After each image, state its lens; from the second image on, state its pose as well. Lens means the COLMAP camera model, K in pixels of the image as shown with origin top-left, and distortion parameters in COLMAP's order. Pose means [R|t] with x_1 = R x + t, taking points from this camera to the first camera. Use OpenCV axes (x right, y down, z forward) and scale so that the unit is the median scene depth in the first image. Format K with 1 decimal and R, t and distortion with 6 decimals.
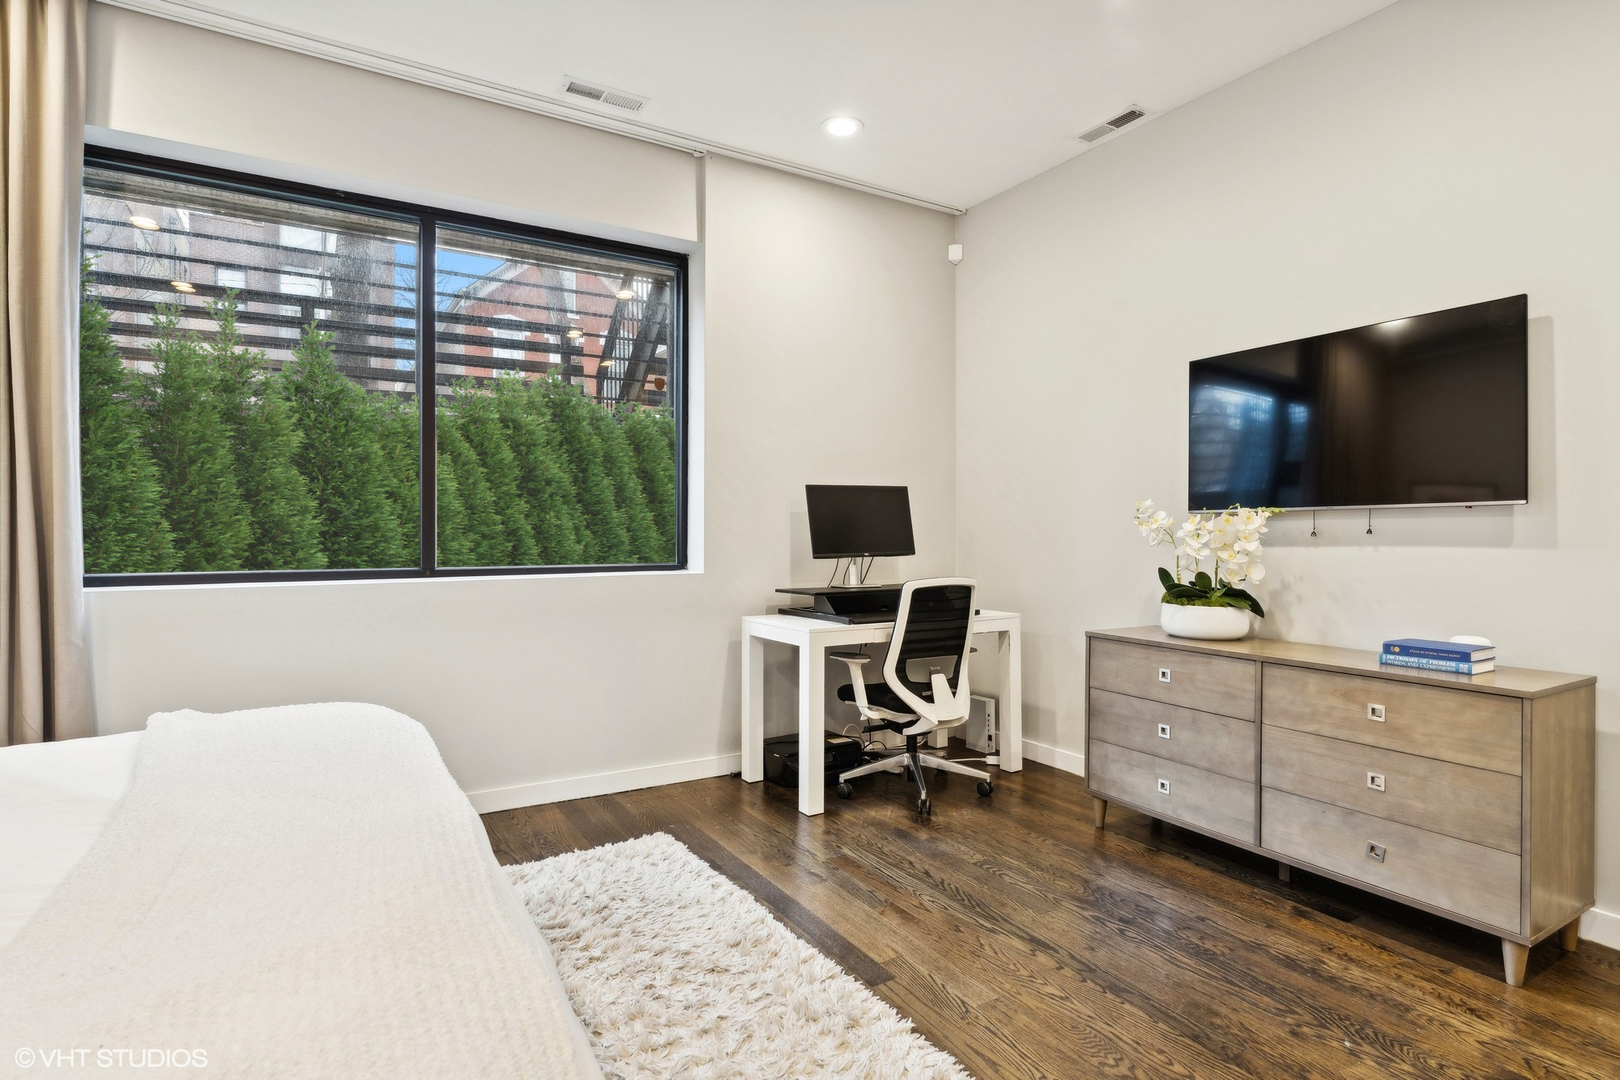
lens RADIAL K [[812.6, 0, 808.5], [0, 812.6, 541.2], [0, 0, 1]] dist [-0.027889, -0.000295]
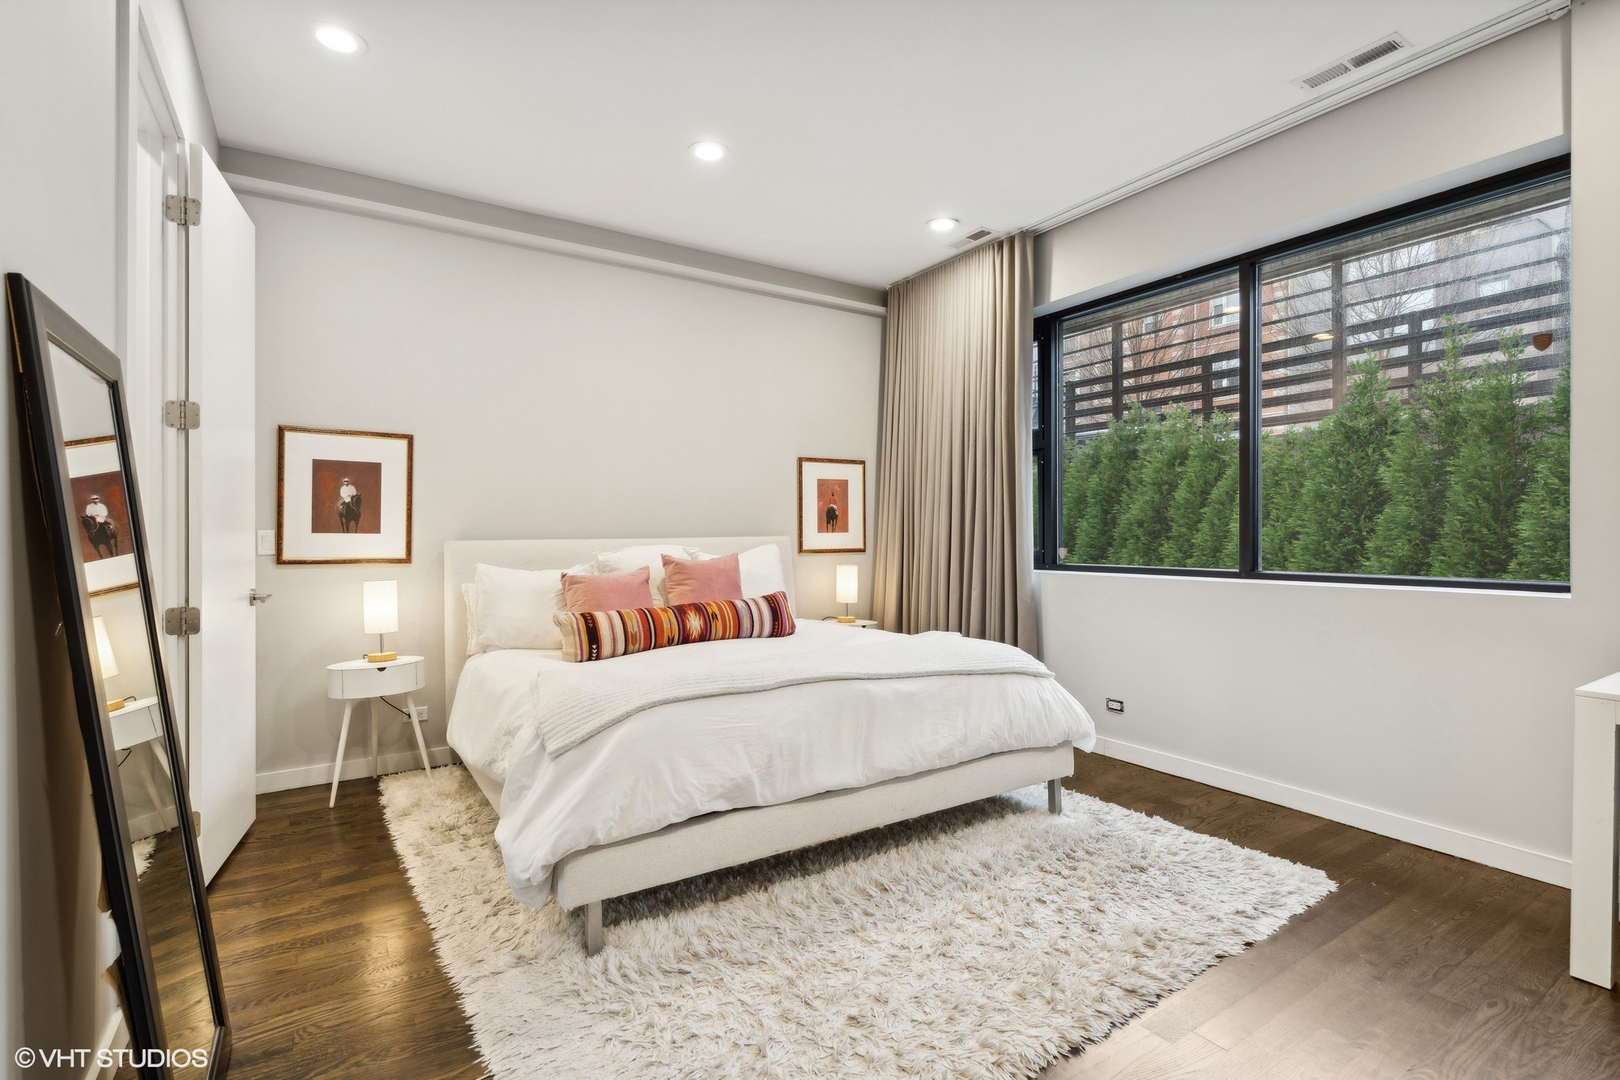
lens RADIAL K [[762.6, 0, 810.1], [0, 762.6, 537.9], [0, 0, 1]] dist [-0.003218, 0.001727]
pose [[0.011310, -0.002534, -0.999933, 0.590985], [-0.013789, 0.999901, -0.002690, -0.001677], [0.999841, 0.013819, 0.011274, 0.369283]]
